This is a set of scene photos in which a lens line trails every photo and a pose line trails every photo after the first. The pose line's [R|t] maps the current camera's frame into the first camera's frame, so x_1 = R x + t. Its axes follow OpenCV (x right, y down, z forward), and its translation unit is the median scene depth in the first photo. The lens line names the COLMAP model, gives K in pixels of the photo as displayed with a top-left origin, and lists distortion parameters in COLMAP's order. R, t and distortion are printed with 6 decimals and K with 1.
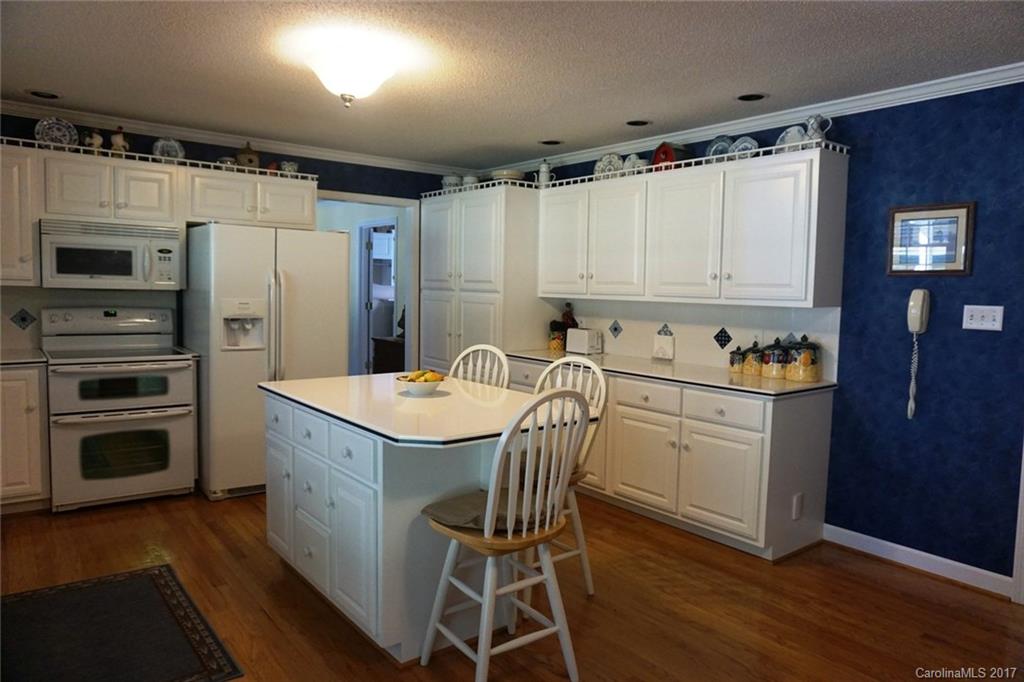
lens RADIAL K [[676.7, 0, 511.9], [0, 676.7, 335.0], [0, 0, 1]] dist [-0.033701, 0.010603]
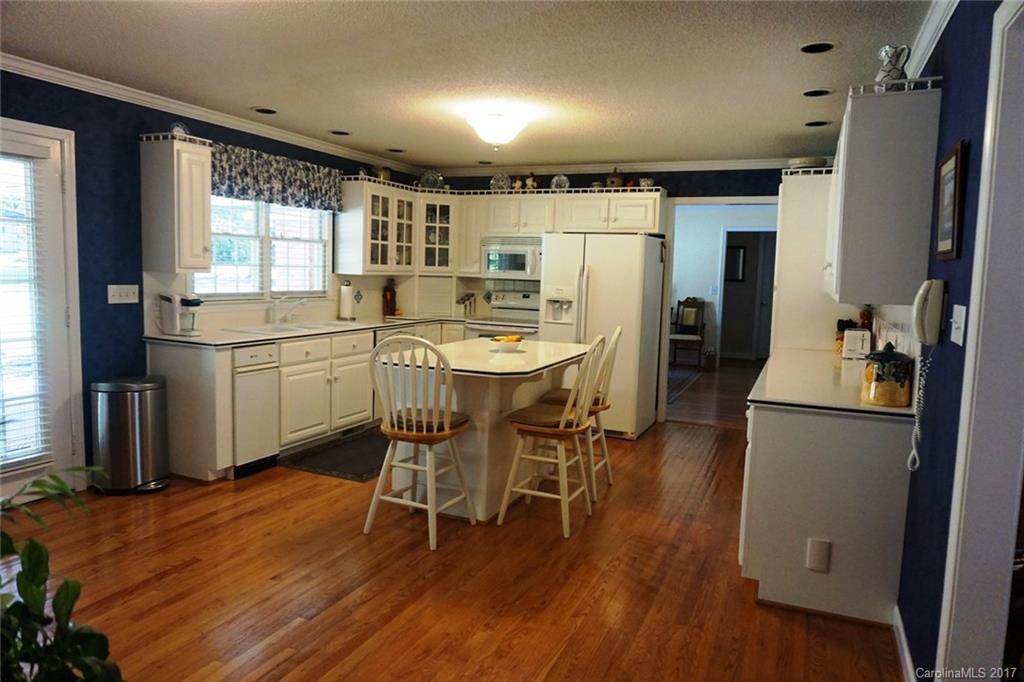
lens RADIAL K [[676.7, 0, 512.4], [0, 676.7, 338.5], [0, 0, 1]] dist [-0.033701, 0.010603]
pose [[0.474383, 0.079484, -0.876723, 0.762760], [-0.080680, 0.995650, 0.046611, -0.004244], [0.876614, 0.048622, 0.478732, 0.242290]]
